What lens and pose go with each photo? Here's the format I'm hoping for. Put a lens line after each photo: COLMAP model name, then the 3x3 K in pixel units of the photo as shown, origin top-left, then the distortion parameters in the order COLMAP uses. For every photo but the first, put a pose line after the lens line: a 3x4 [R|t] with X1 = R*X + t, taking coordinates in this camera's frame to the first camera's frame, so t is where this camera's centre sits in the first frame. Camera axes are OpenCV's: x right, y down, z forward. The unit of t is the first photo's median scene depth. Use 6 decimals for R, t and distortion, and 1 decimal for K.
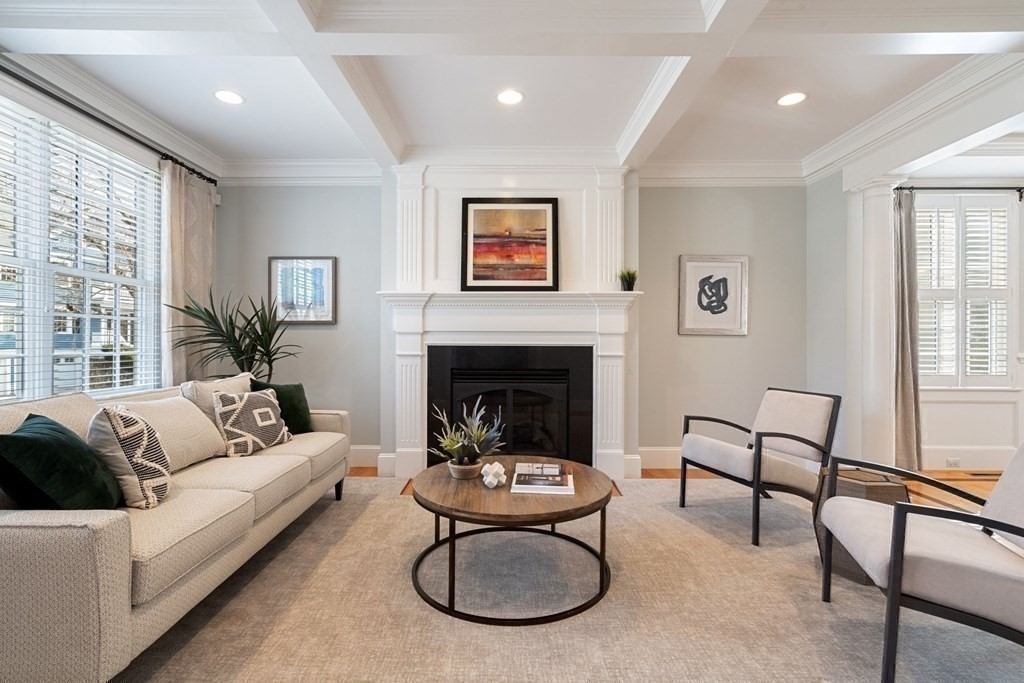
lens RADIAL K [[474.3, 0, 497.6], [0, 474.3, 344.6], [0, 0, 1]] dist [-0.002905, 0.000094]
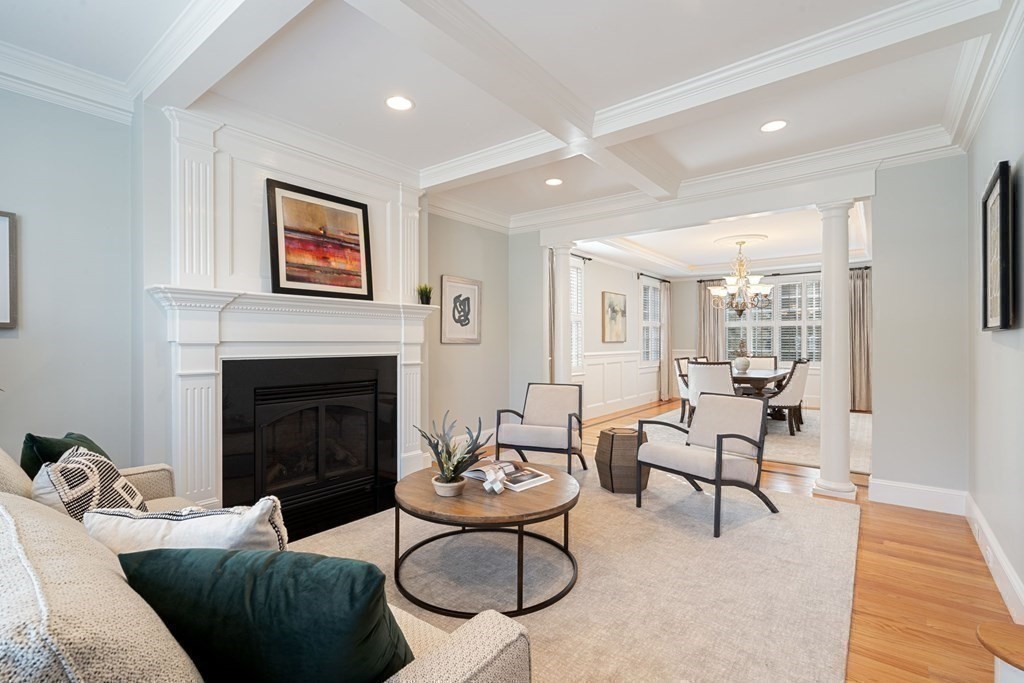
lens RADIAL K [[474.3, 0, 497.6], [0, 474.3, 344.6], [0, 0, 1]] dist [-0.002905, 0.000094]
pose [[0.614117, -0.009361, 0.789159, -0.484292], [0.009820, 0.999943, 0.004220, -0.022756], [-0.789154, 0.005158, 0.614174, 0.190070]]
